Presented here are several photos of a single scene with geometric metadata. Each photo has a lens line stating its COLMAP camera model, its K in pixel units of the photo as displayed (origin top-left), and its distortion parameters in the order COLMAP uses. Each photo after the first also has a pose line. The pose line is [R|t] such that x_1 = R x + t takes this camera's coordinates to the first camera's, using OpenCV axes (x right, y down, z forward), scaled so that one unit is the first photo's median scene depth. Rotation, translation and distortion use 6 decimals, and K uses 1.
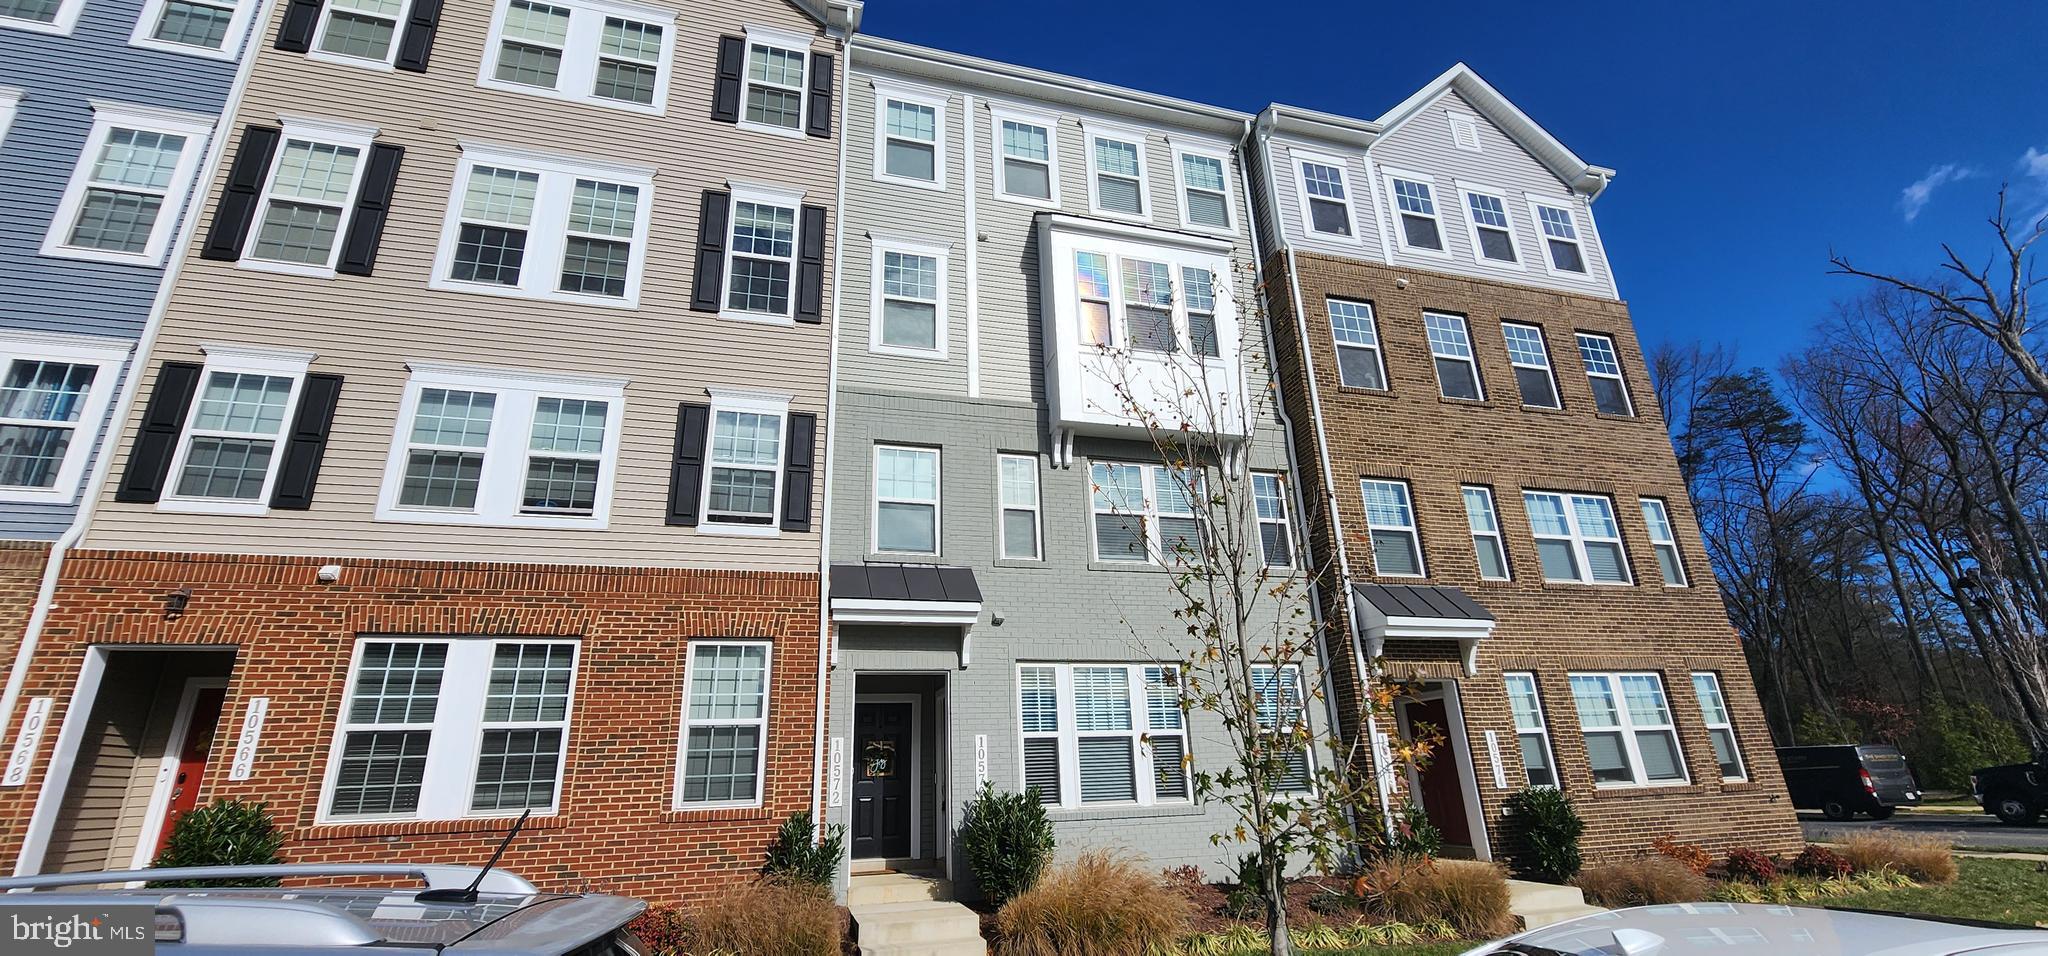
lens RADIAL K [[839.4, 0, 1014.7], [0, 839.4, 484.4], [0, 0, 1]] dist [-0.002261, -0.000902]
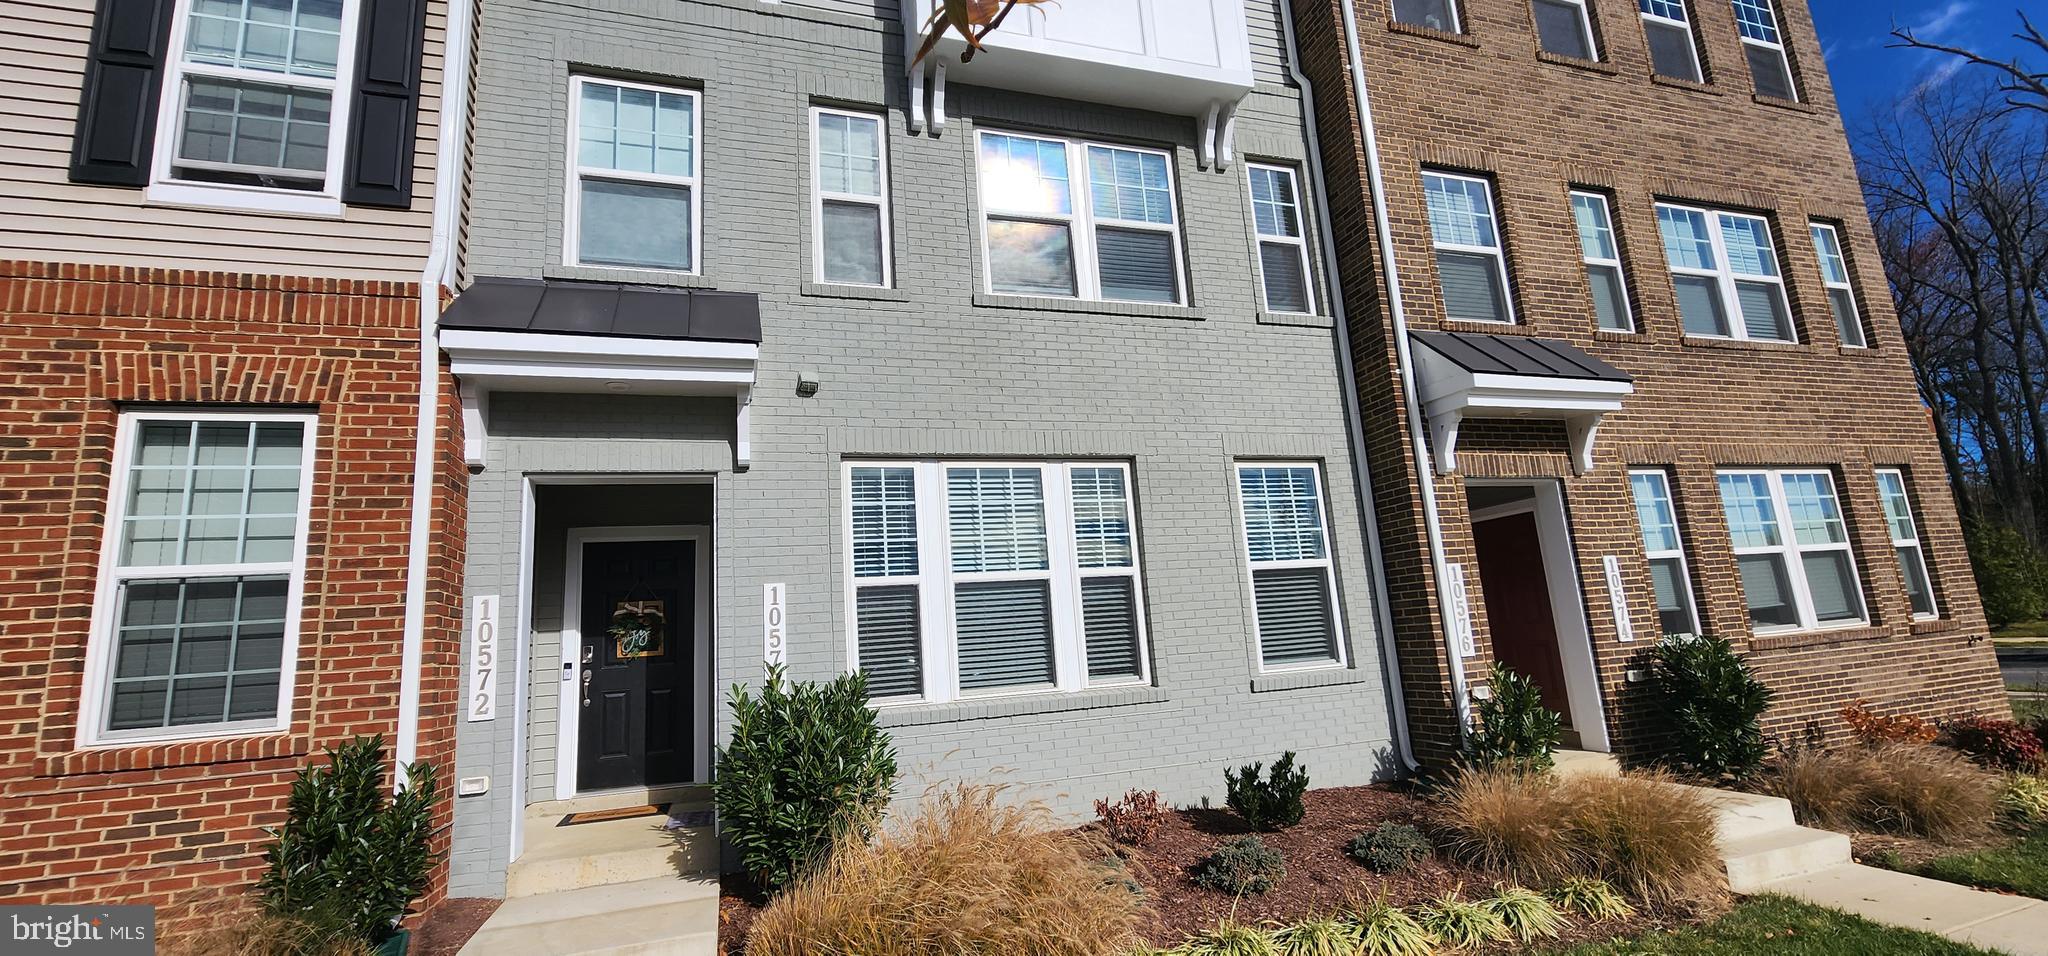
lens RADIAL K [[839.4, 0, 1014.7], [0, 839.4, 484.4], [0, 0, 1]] dist [-0.002261, -0.000902]
pose [[0.998768, -0.026794, 0.041770, 0.088383], [0.020066, 0.987885, 0.153882, 0.134651], [-0.045387, -0.152855, 0.987206, 0.403889]]
